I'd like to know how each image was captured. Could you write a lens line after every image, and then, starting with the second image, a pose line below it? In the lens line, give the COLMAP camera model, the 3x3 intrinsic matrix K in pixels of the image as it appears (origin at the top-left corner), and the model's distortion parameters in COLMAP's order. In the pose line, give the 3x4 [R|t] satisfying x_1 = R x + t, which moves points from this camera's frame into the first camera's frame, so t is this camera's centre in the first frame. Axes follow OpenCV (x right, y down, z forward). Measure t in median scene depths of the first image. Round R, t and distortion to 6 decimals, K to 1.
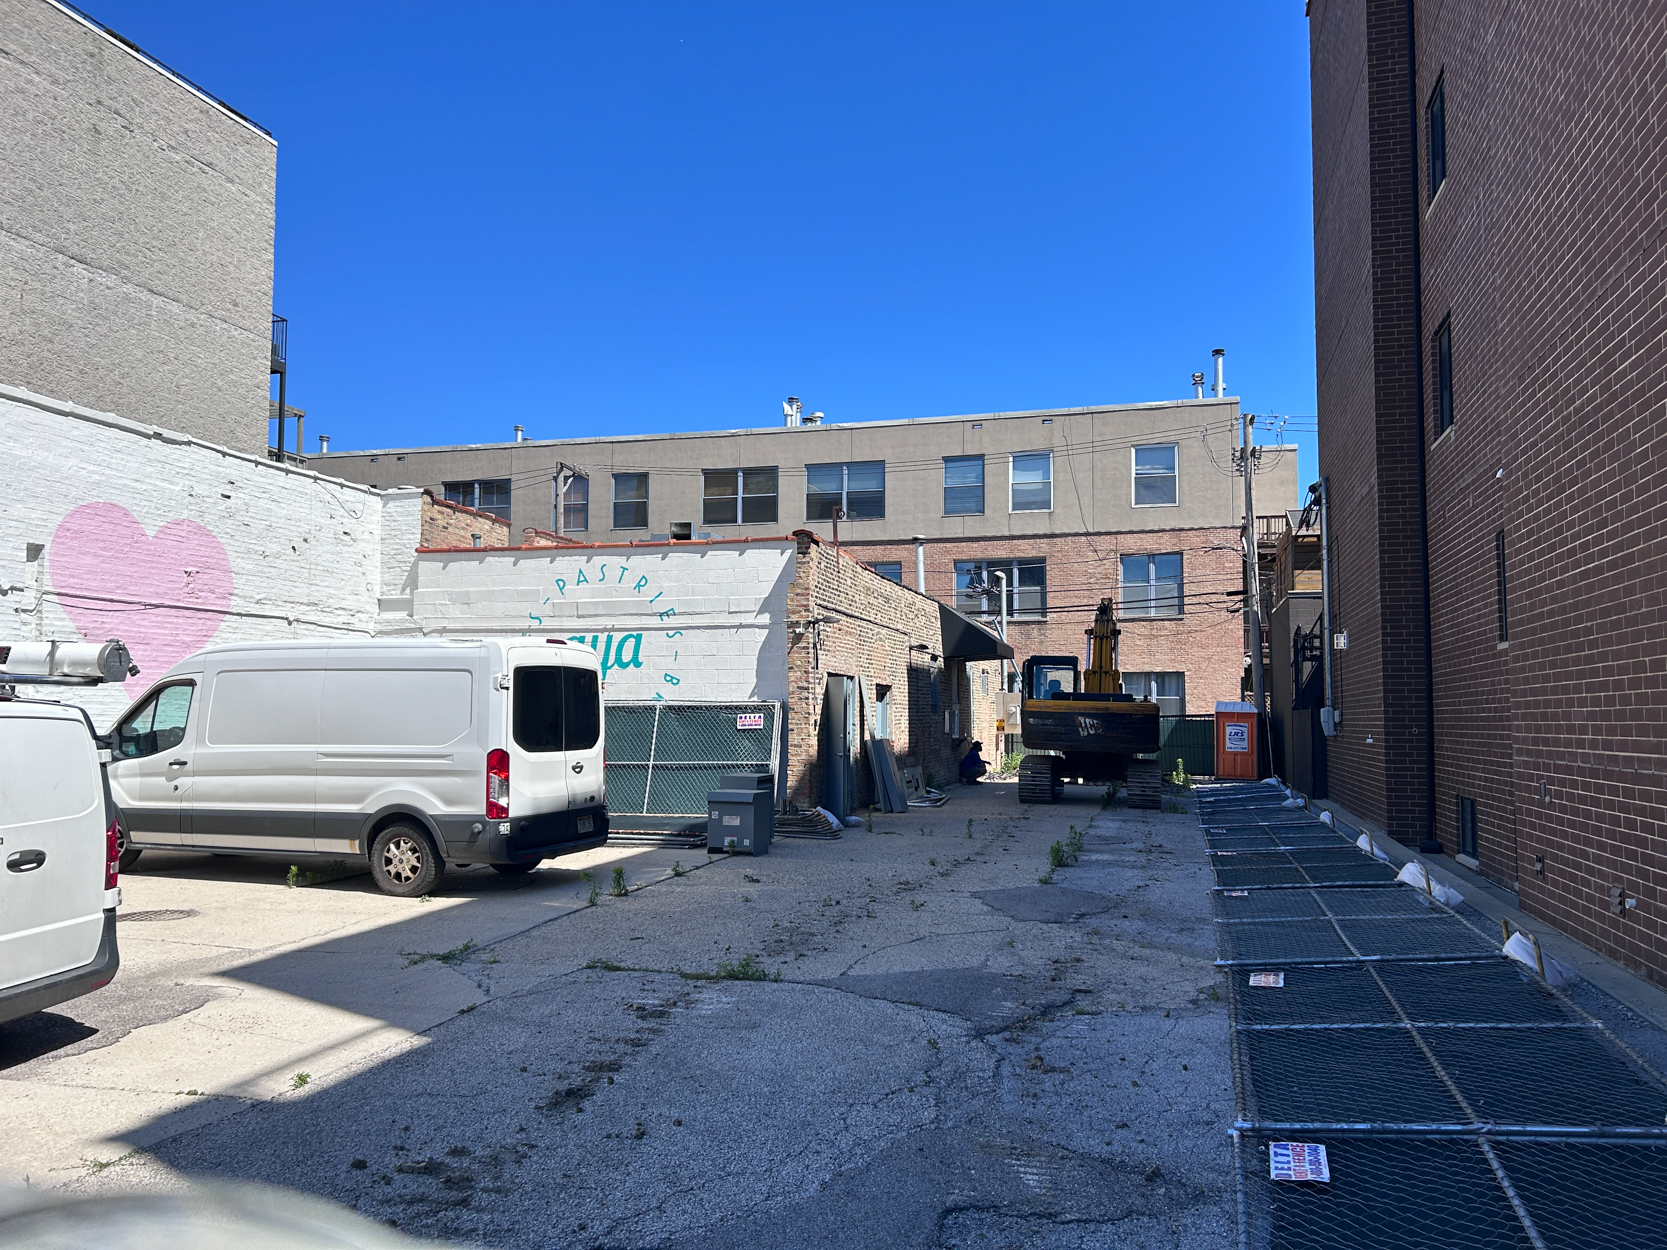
lens RADIAL K [[1249.1, 0, 833.5], [0, 1249.1, 625.0], [0, 0, 1]] dist [0.070878, -0.077496]
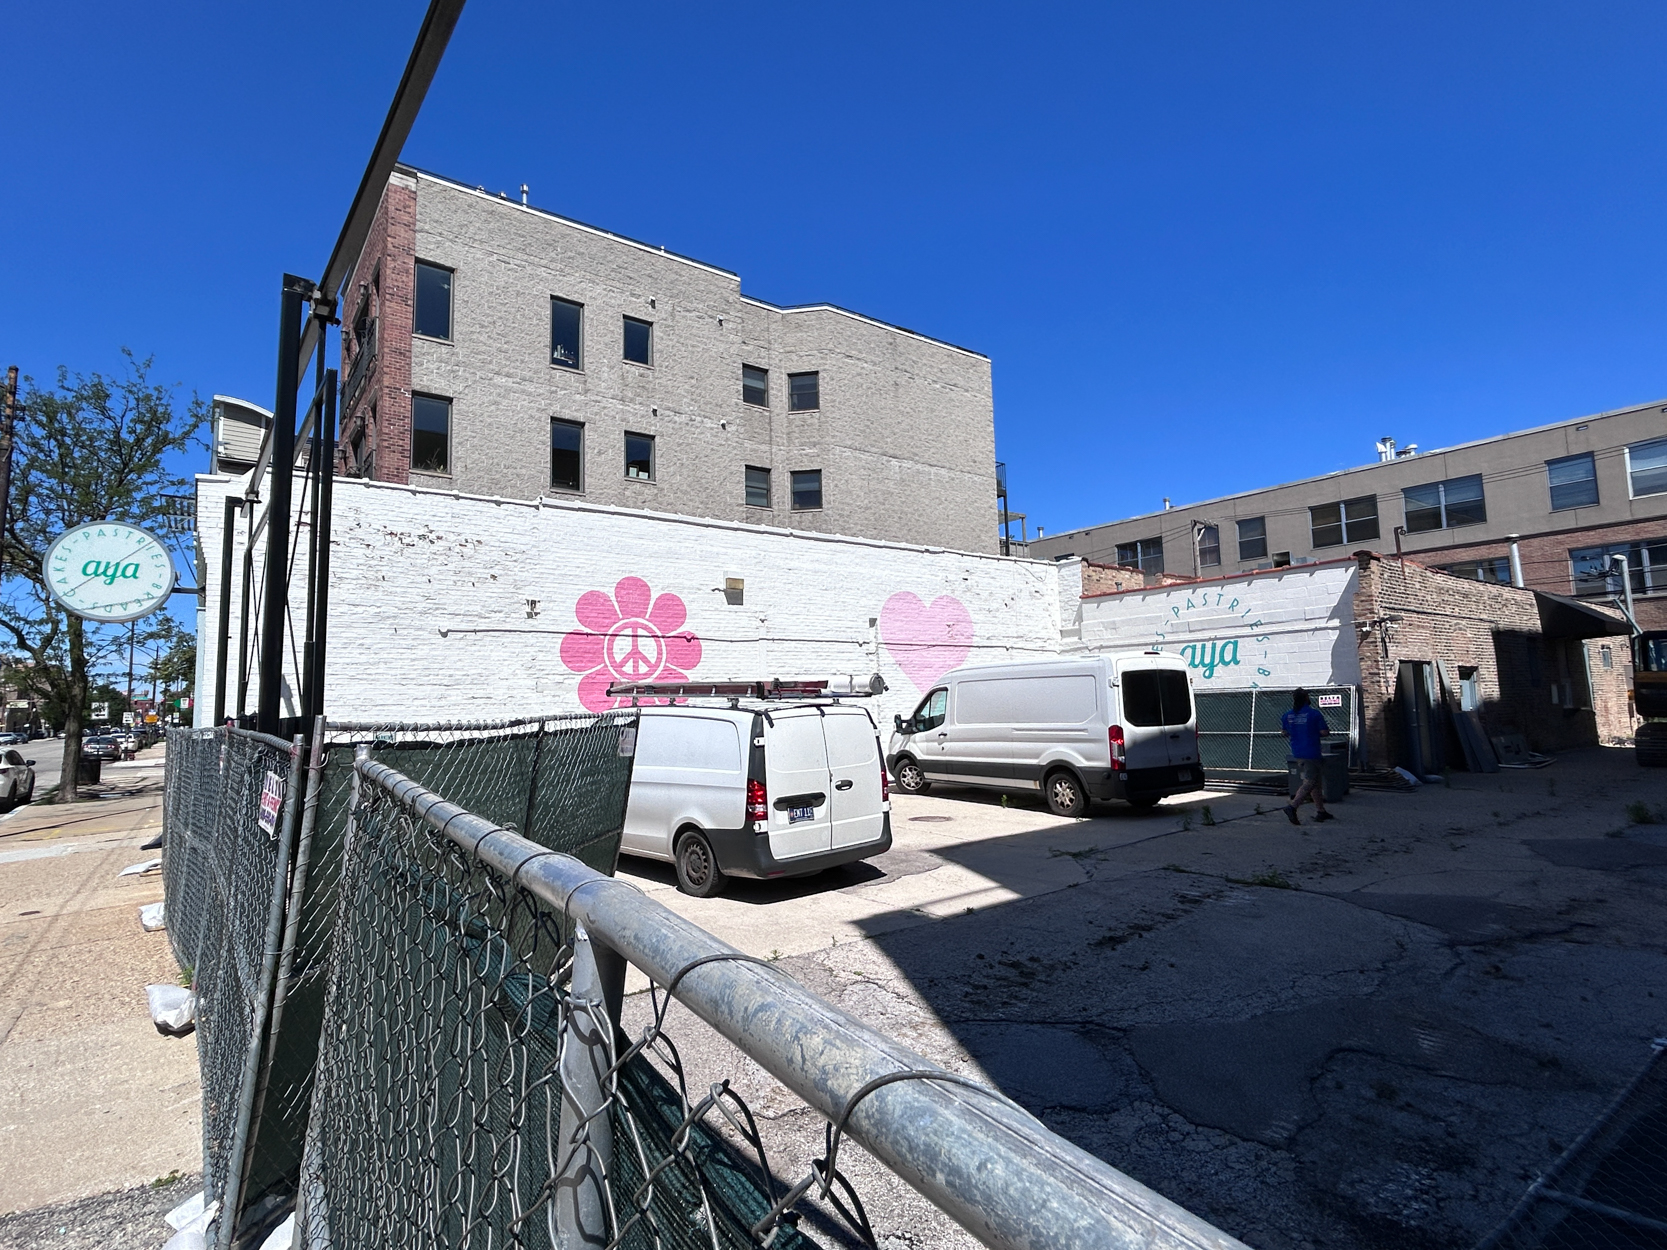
lens RADIAL K [[842.8, 0, 833.5], [0, 842.8, 625.0], [0, 0, 1]] dist [0.003309, 0.001555]
pose [[0.794209, -0.085589, -0.601586, 0.059929], [0.075416, 0.996260, -0.042176, -0.004382], [0.602946, -0.011873, 0.797694, -0.024855]]
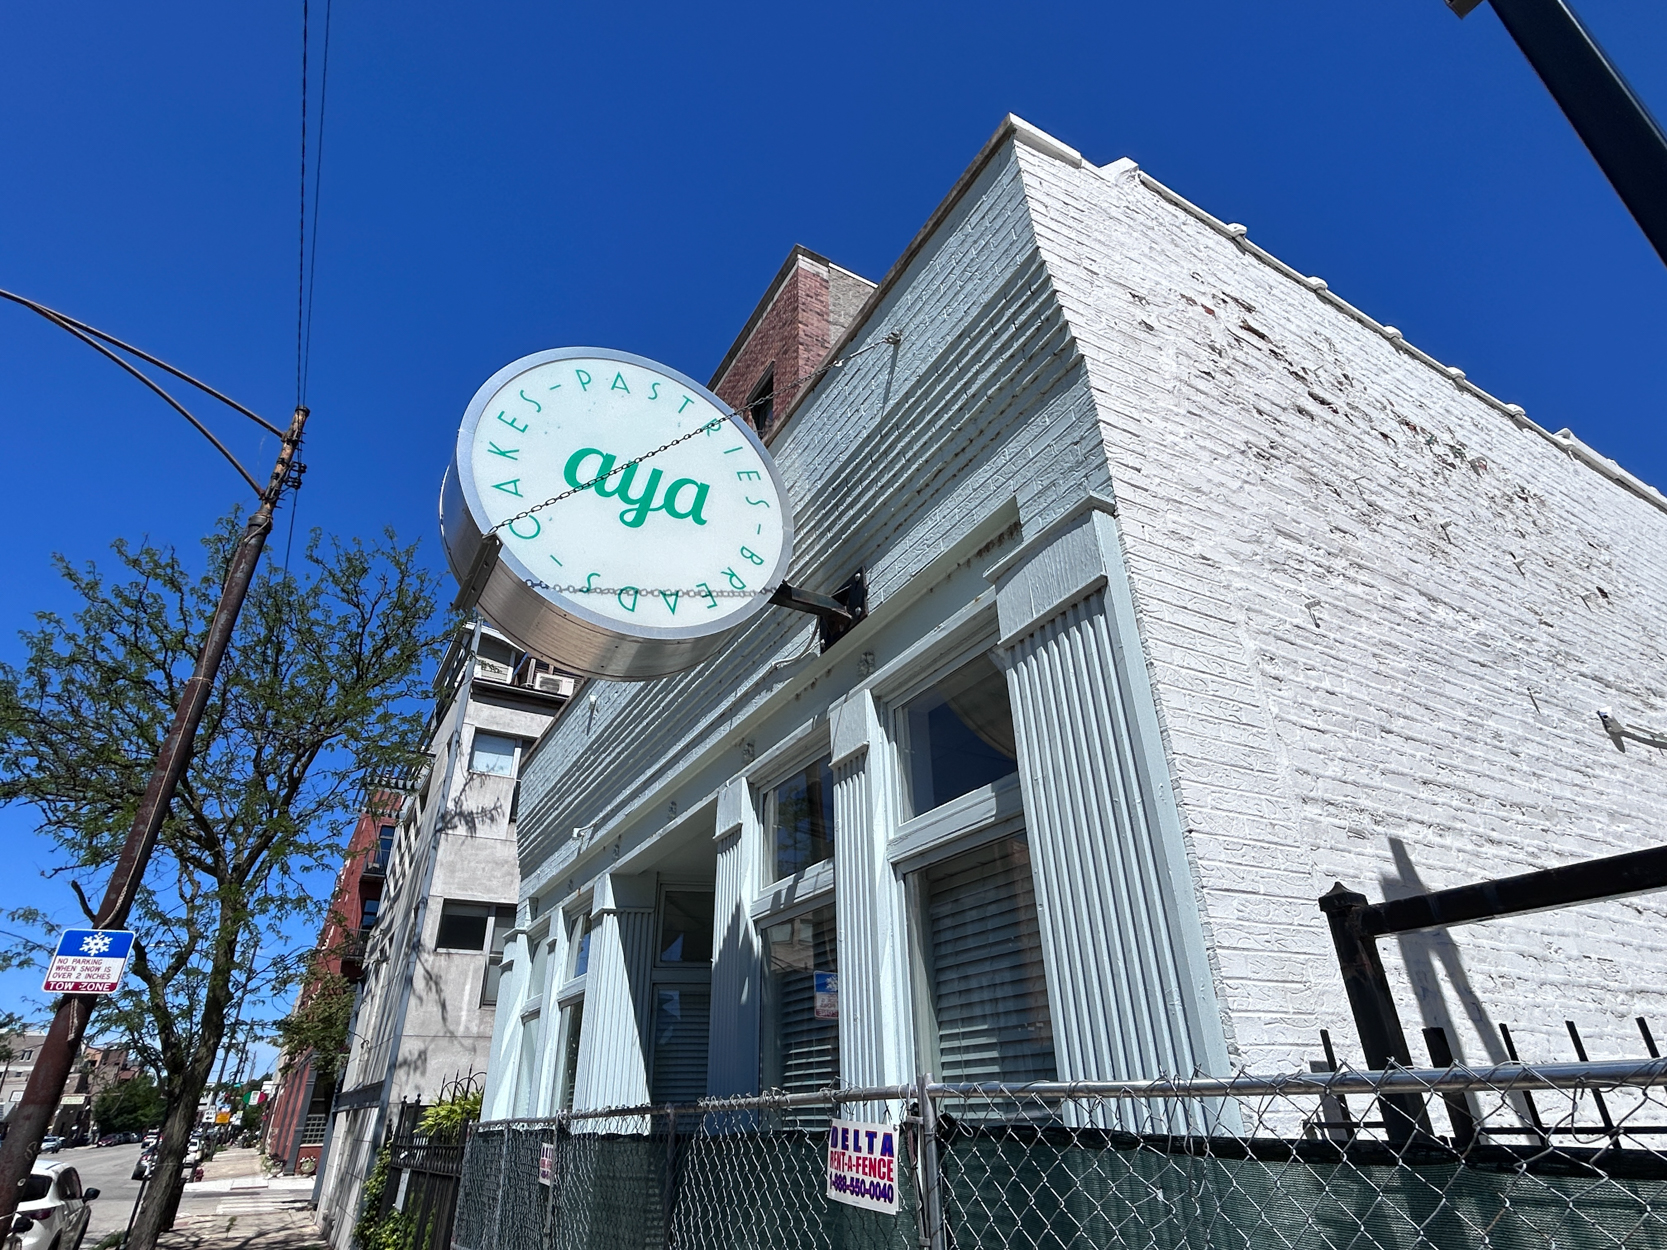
lens RADIAL K [[894.6, 0, 833.5], [0, 894.6, 625.0], [0, 0, 1]] dist [-0.005300, -0.002021]
pose [[0.718056, -0.355975, -0.598061, -0.180586], [0.078760, 0.895342, -0.438359, -0.001640], [0.691514, 0.267664, 0.670943, 0.005933]]
